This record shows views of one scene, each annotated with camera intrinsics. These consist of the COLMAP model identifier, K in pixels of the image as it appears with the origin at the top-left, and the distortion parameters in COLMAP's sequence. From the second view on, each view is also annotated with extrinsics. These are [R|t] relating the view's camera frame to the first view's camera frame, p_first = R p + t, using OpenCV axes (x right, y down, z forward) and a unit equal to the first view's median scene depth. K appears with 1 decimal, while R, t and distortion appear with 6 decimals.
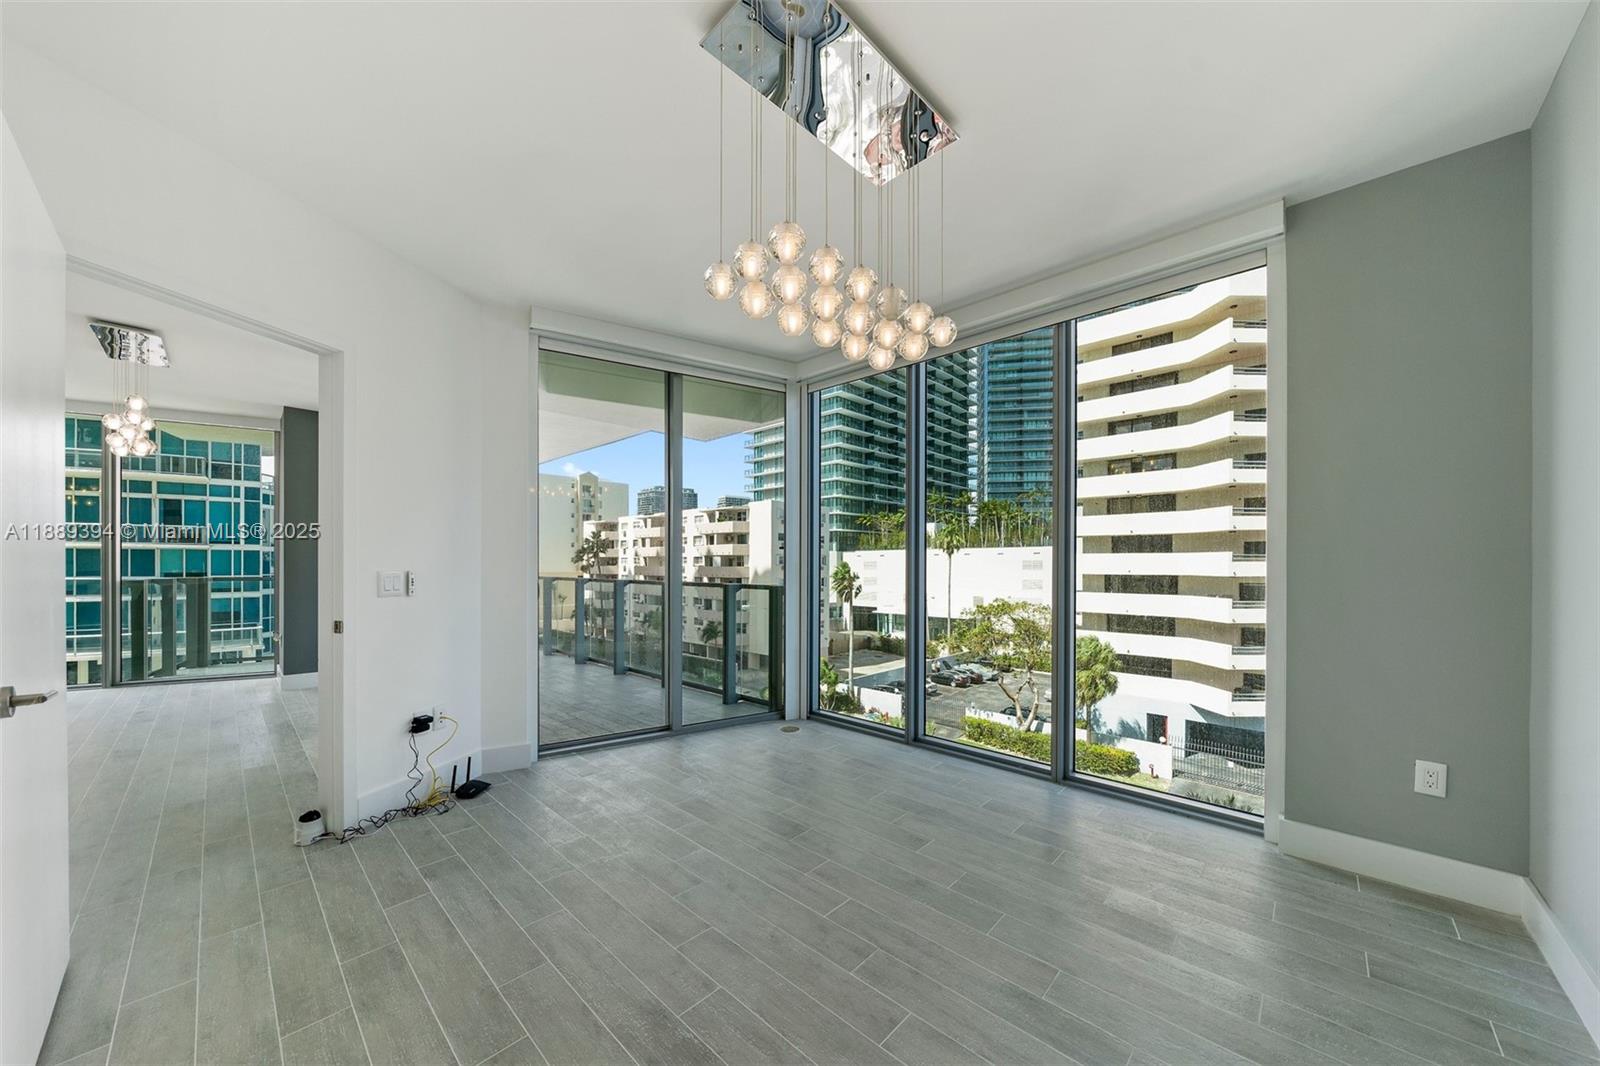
lens RADIAL K [[549.3, 0, 791.0], [0, 549.3, 567.5], [0, 0, 1]] dist [-0.008802, -0.000026]
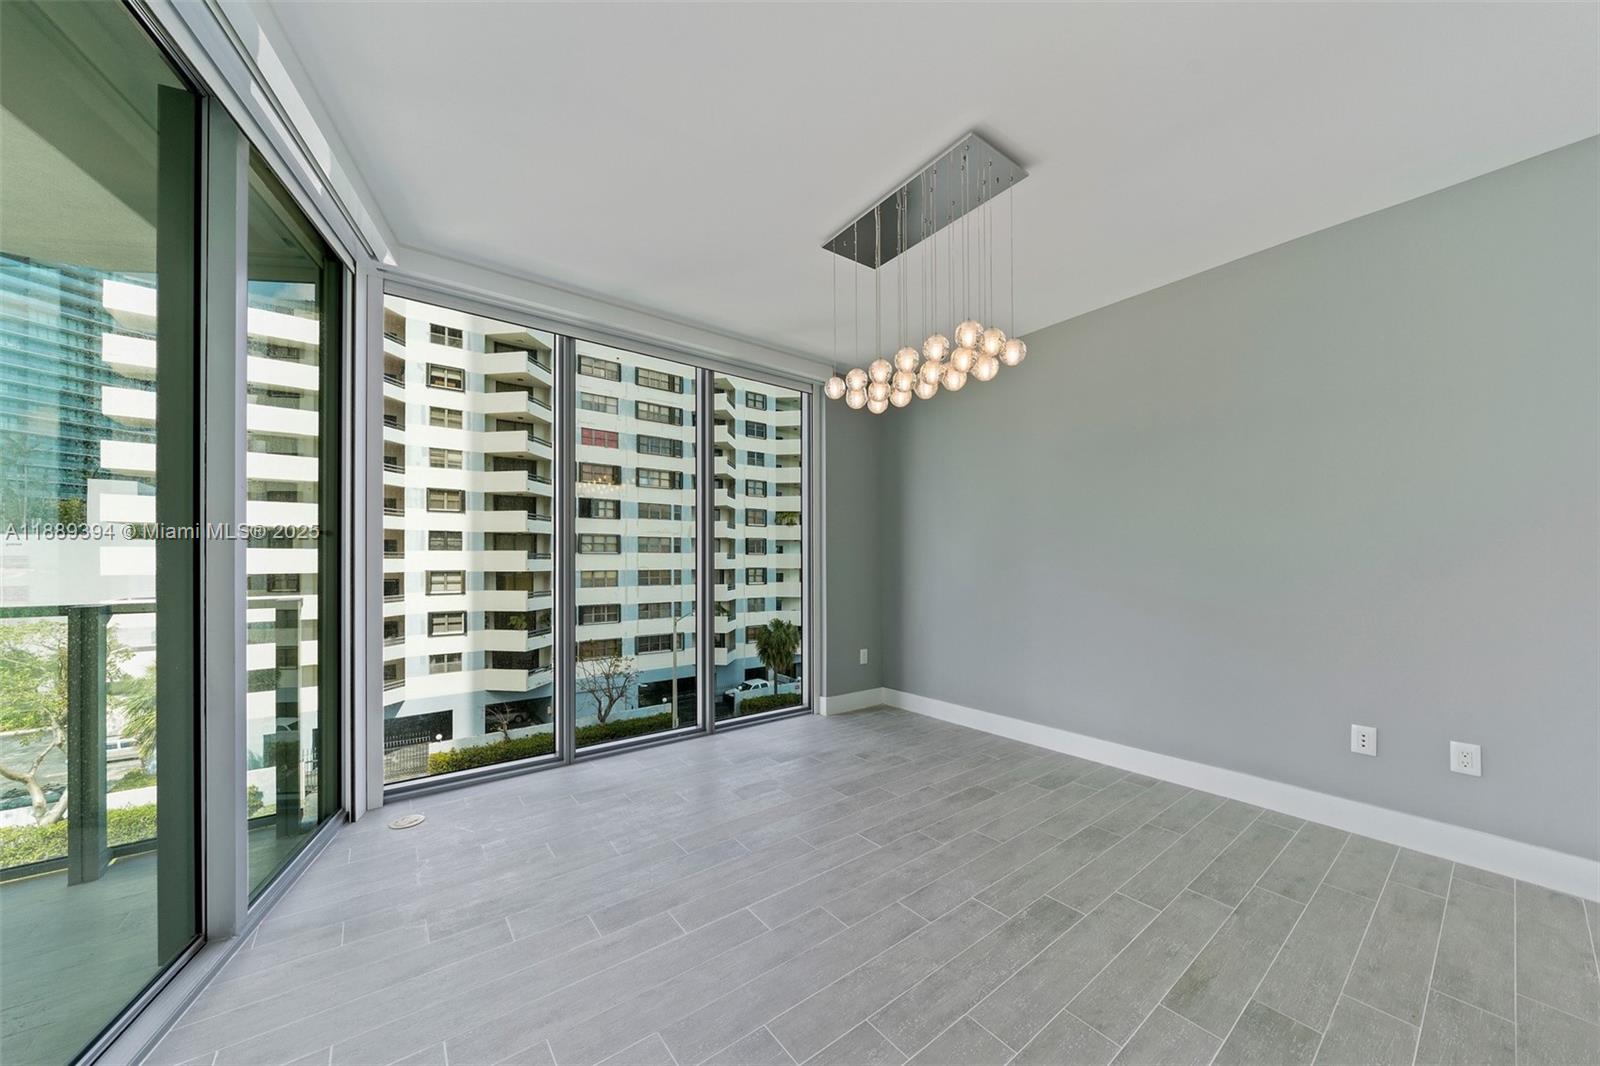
lens RADIAL K [[549.3, 0, 790.9], [0, 549.3, 567.1], [0, 0, 1]] dist [-0.008802, -0.000026]
pose [[0.155066, -0.008674, 0.987866, -0.286993], [0.004926, 0.999956, 0.008007, -0.000001], [-0.987892, 0.003625, 0.155102, 0.246093]]
